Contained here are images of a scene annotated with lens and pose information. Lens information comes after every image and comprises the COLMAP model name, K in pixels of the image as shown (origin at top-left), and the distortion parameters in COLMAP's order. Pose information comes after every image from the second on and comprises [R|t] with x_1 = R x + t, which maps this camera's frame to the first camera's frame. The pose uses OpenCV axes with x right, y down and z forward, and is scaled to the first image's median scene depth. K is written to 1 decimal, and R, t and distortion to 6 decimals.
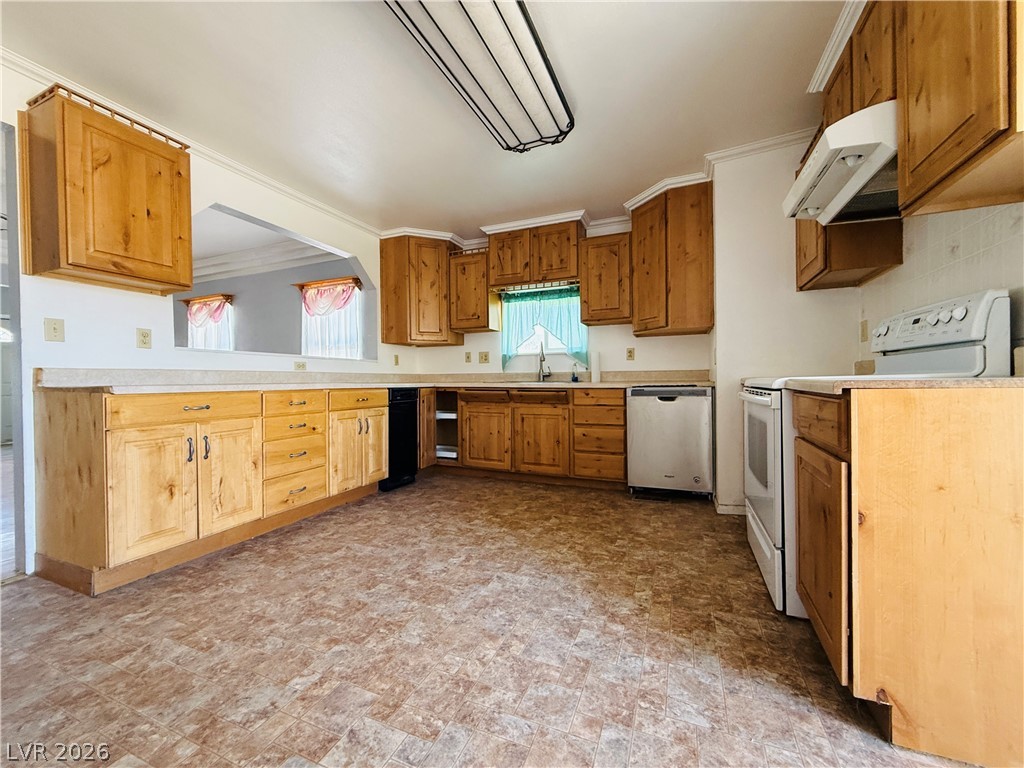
lens RADIAL K [[408.0, 0, 509.9], [0, 408.0, 385.5], [0, 0, 1]] dist [-0.000200, -0.000268]
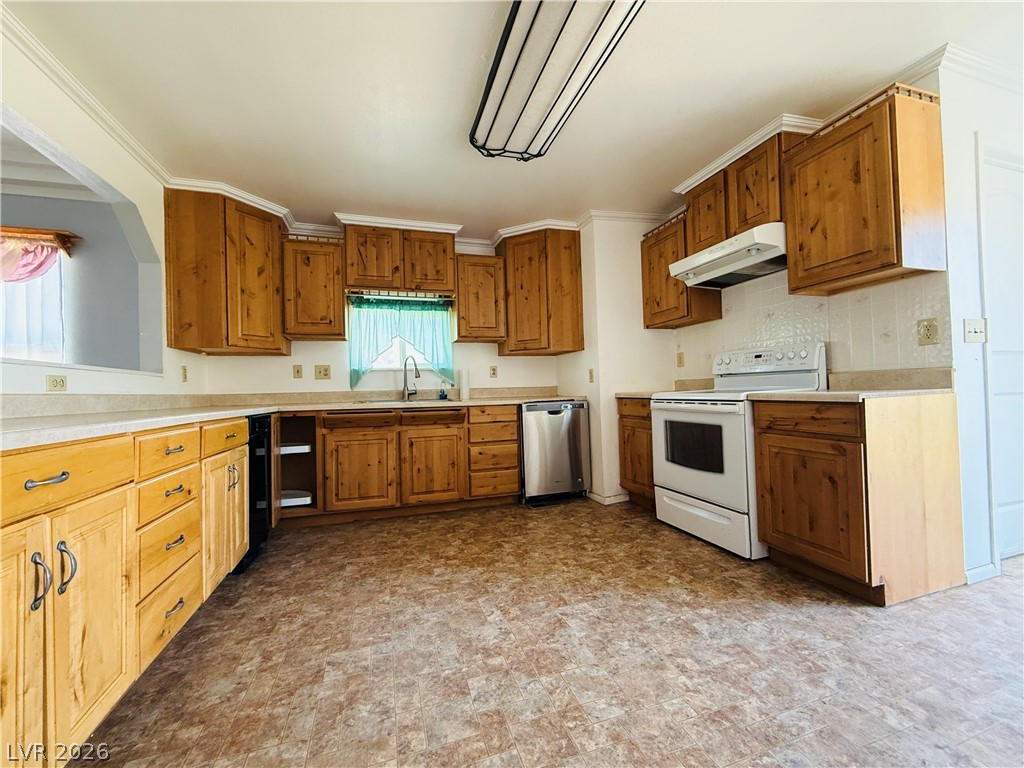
lens RADIAL K [[408.0, 0, 511.4], [0, 408.0, 385.3], [0, 0, 1]] dist [-0.000200, -0.000268]
pose [[0.760079, -0.003112, 0.649823, -0.454345], [0.029128, 0.999147, -0.029284, -0.013191], [-0.649177, 0.041186, 0.759521, 0.229573]]
